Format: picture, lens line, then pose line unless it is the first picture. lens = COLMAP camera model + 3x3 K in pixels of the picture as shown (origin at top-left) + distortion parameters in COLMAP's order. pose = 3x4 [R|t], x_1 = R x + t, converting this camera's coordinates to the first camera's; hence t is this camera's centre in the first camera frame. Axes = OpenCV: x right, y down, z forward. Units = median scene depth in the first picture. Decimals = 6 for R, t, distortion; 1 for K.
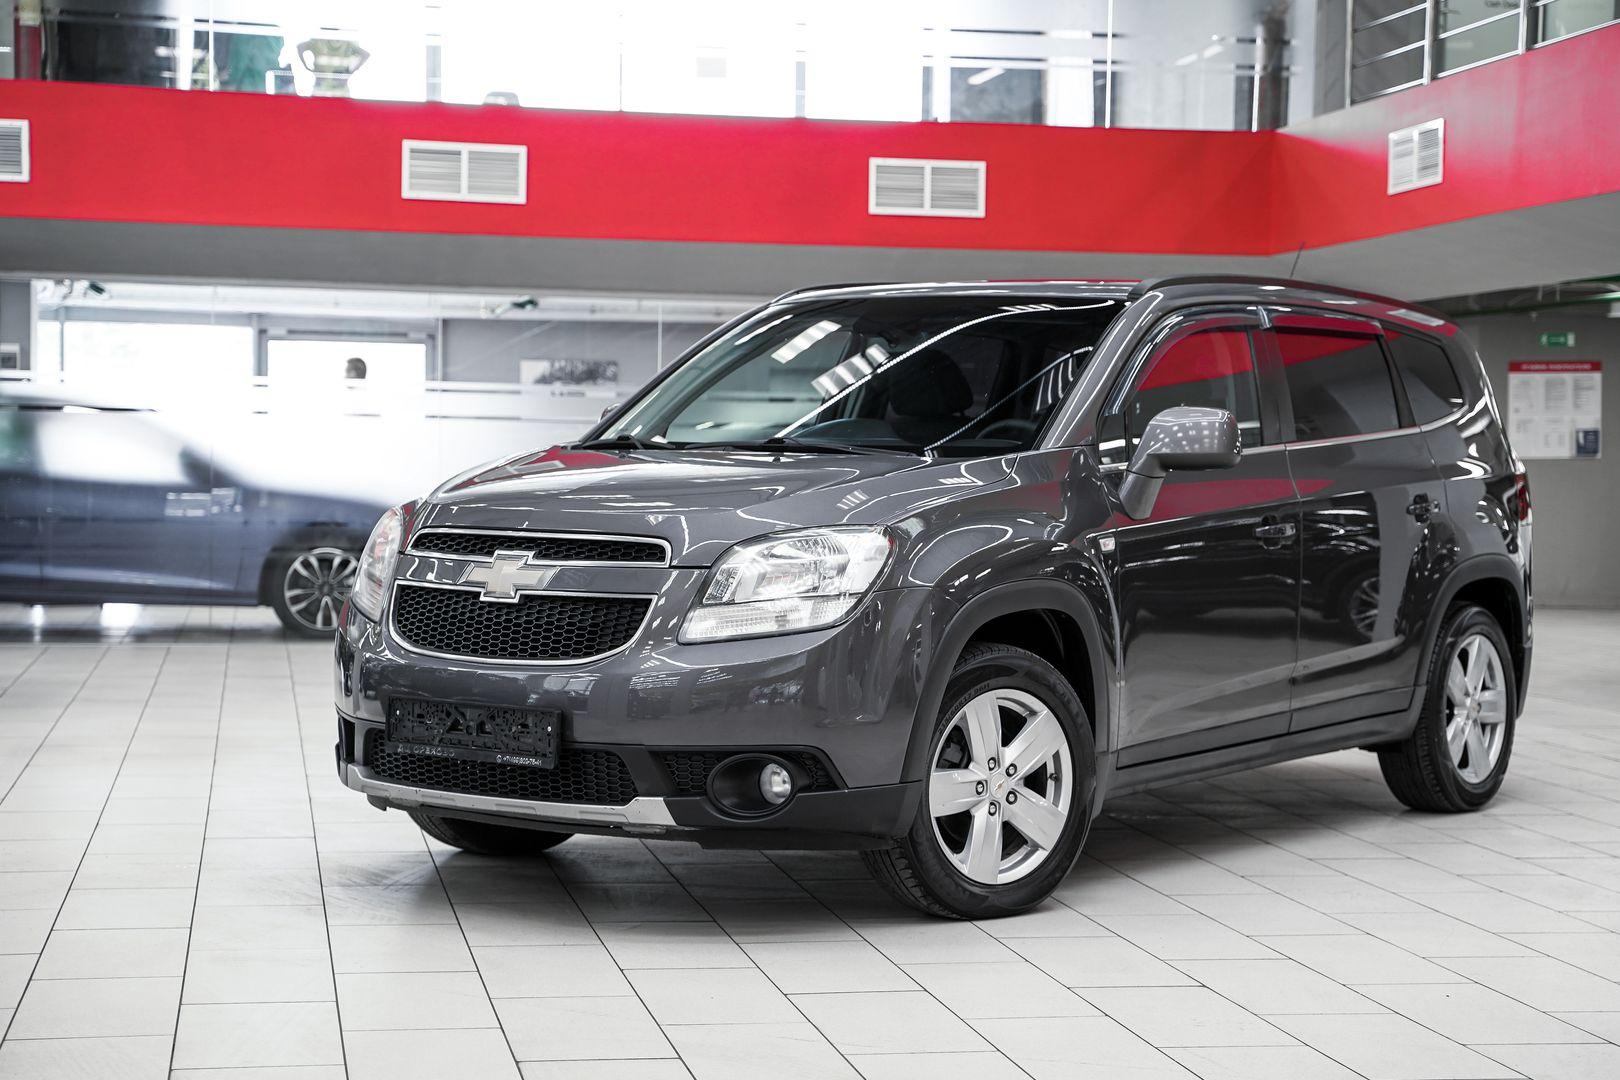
lens RADIAL K [[2828.7, 0, 813.2], [0, 2828.7, 531.5], [0, 0, 1]] dist [0.157836, 0.000000]
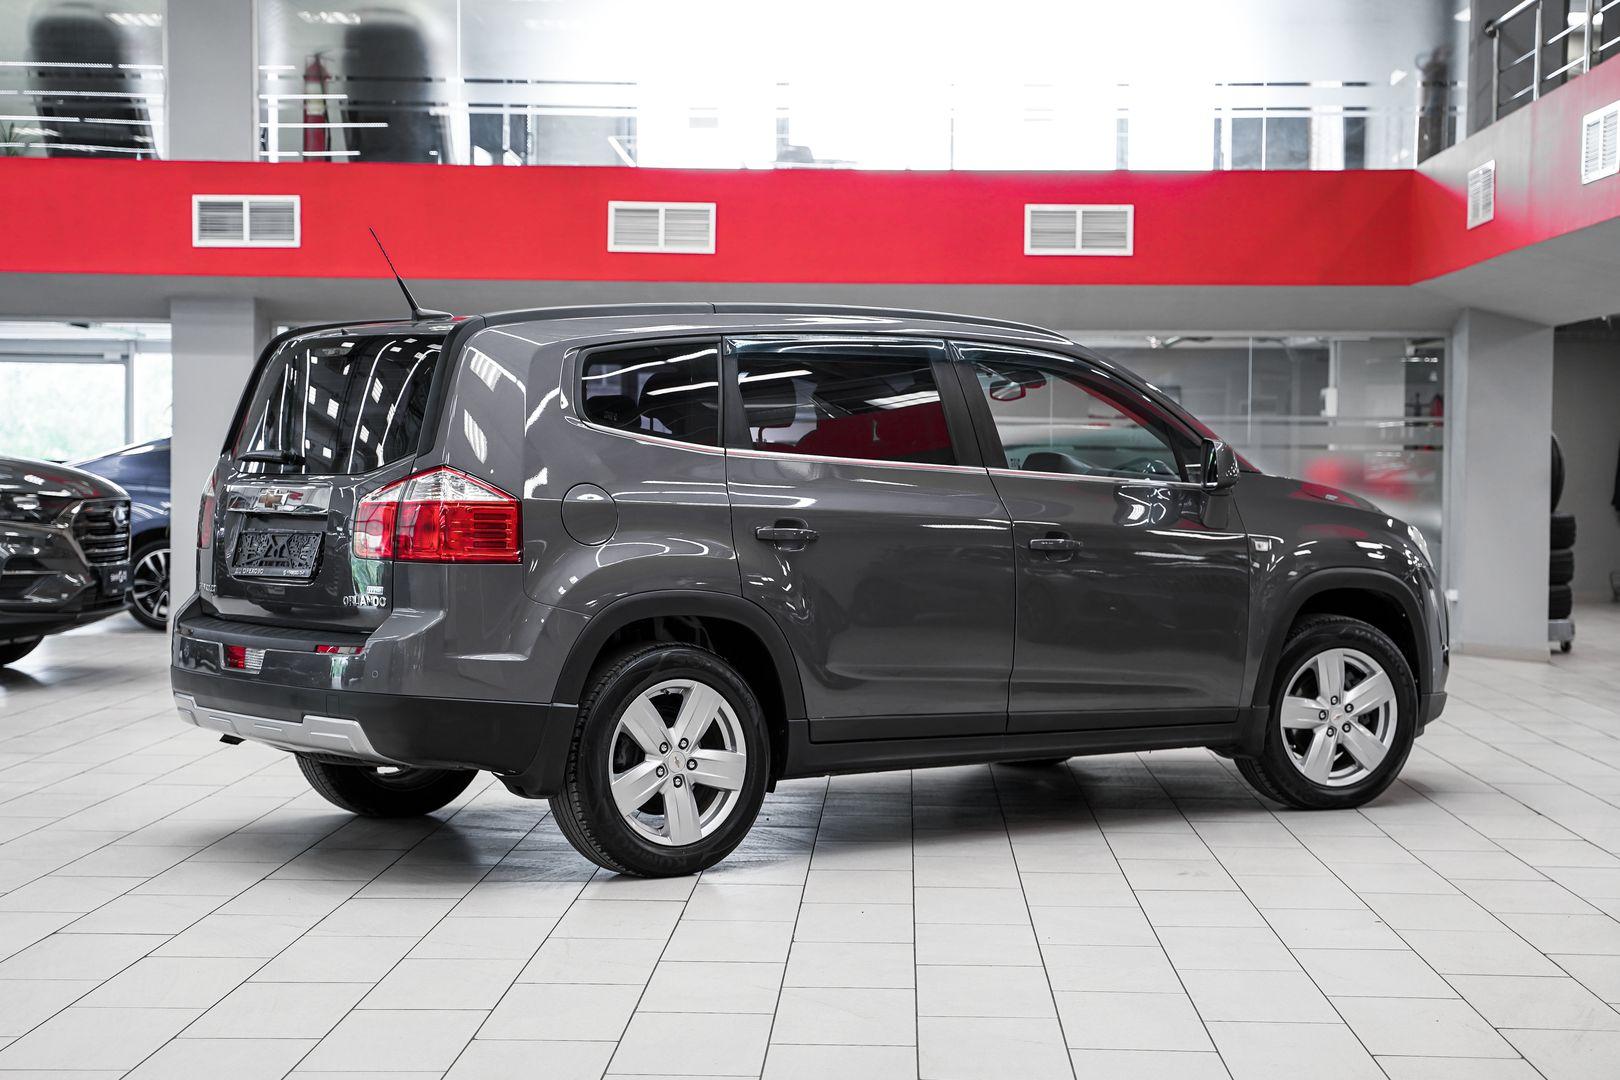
lens RADIAL K [[2597.6, 0, 810.4], [0, 2597.6, 545.3], [0, 0, 1]] dist [0.087205, 0.000000]
pose [[0.968865, 0.004944, -0.247541, 0.189786], [-0.005558, 0.999983, -0.001780, 0.002806], [0.247528, 0.003101, 0.968876, 0.002254]]
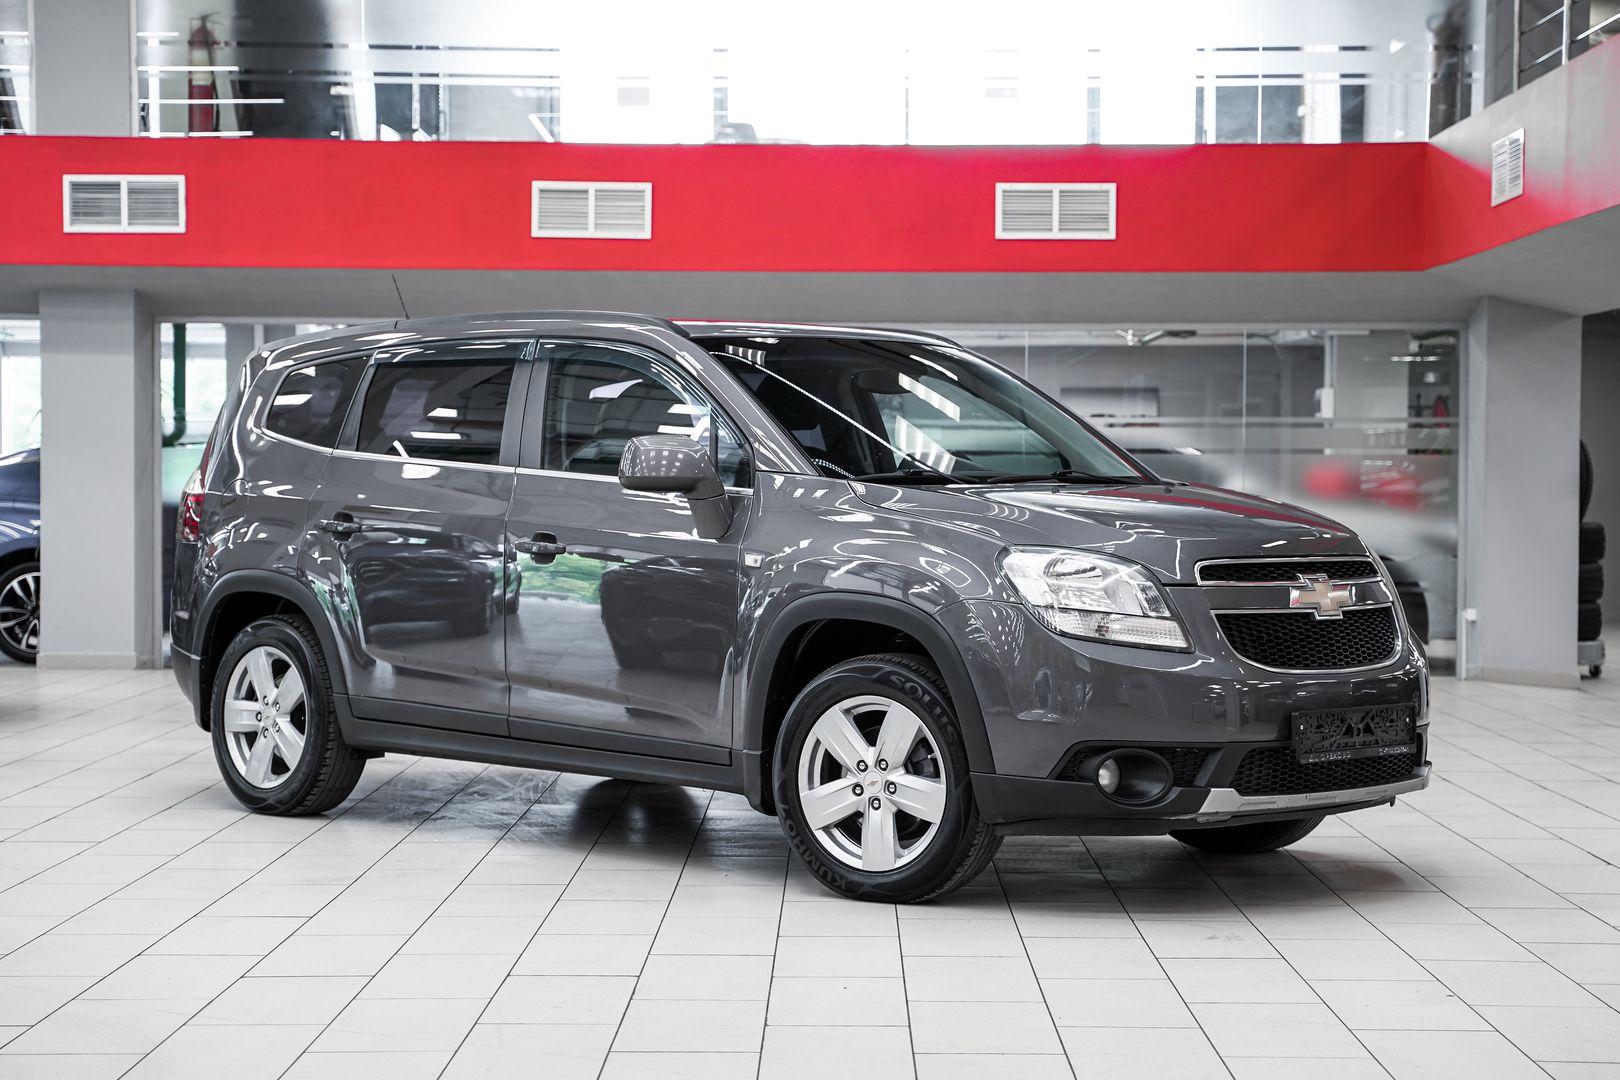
lens RADIAL K [[2826.6, 0, 804.9], [0, 2826.6, 546.2], [0, 0, 1]] dist [0.120943, 0.000000]
pose [[0.973577, -0.002261, -0.228347, 0.180484], [0.000317, 0.999963, -0.008551, 0.003450], [0.228358, 0.008253, 0.973542, 0.023953]]
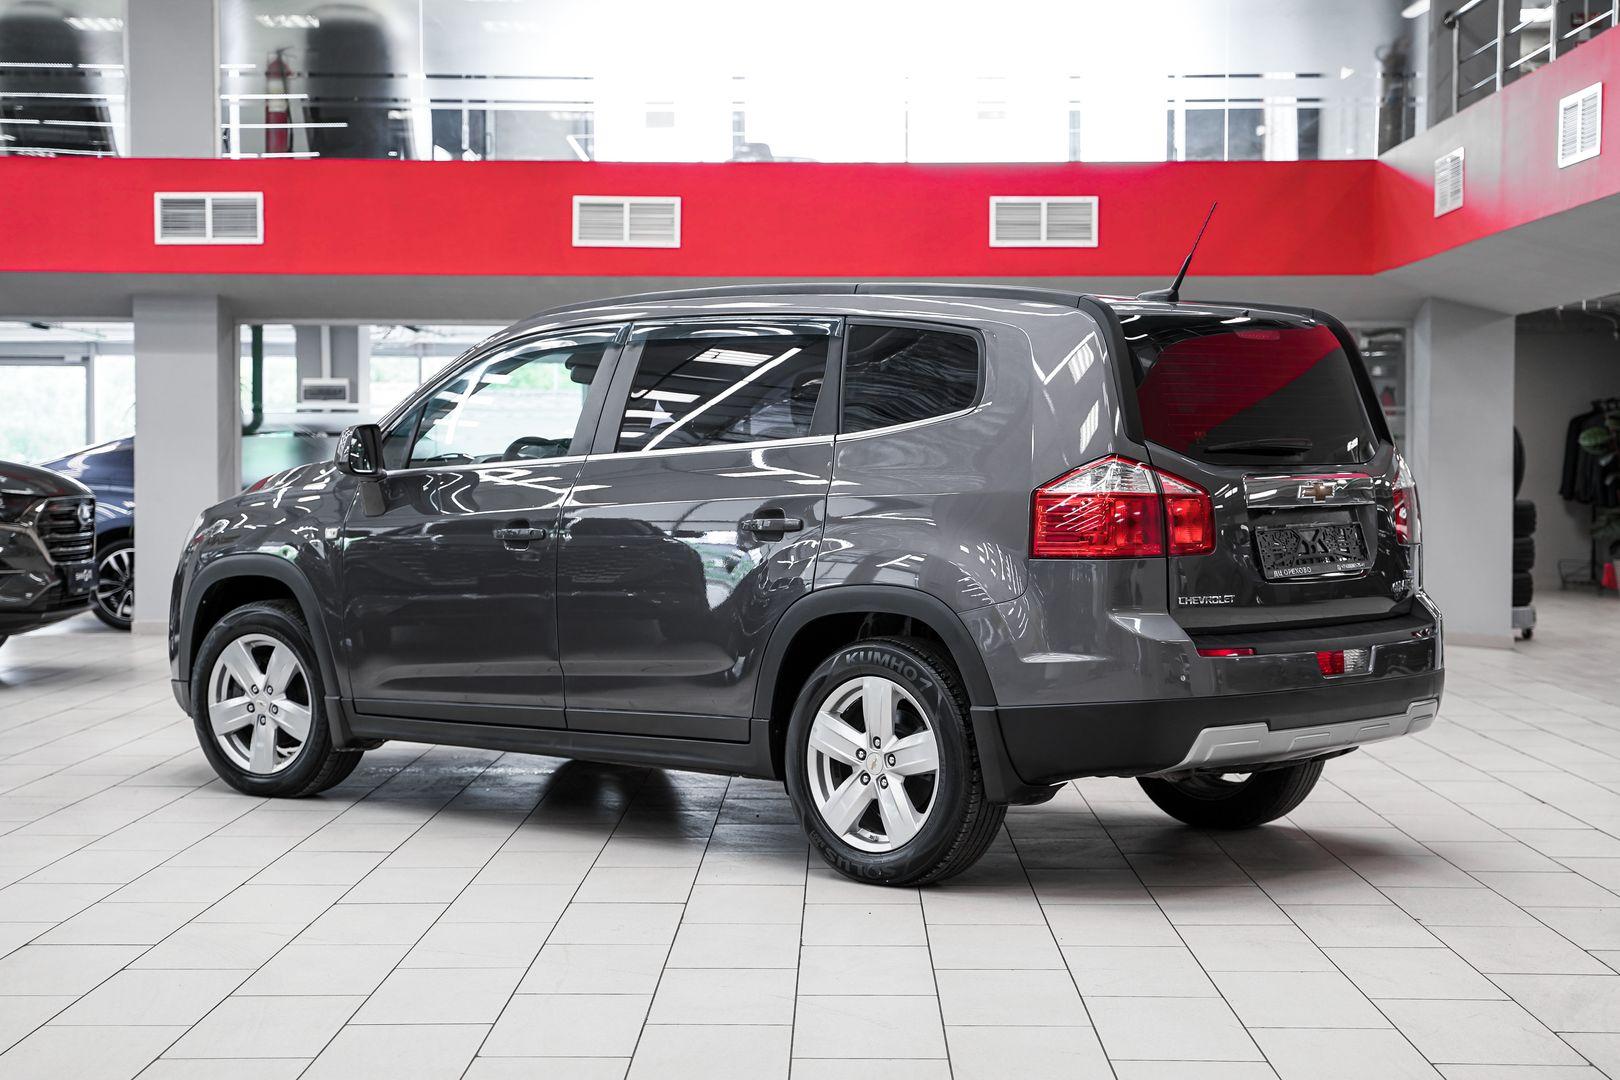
lens RADIAL K [[2554.9, 0, 806.5], [0, 2554.9, 529.3], [0, 0, 1]] dist [0.062824, 0.000000]
pose [[0.973047, -0.004264, -0.230570, 0.178987], [0.002789, 0.999974, -0.006720, 0.003988], [0.230592, 0.005896, 0.973033, 0.018700]]
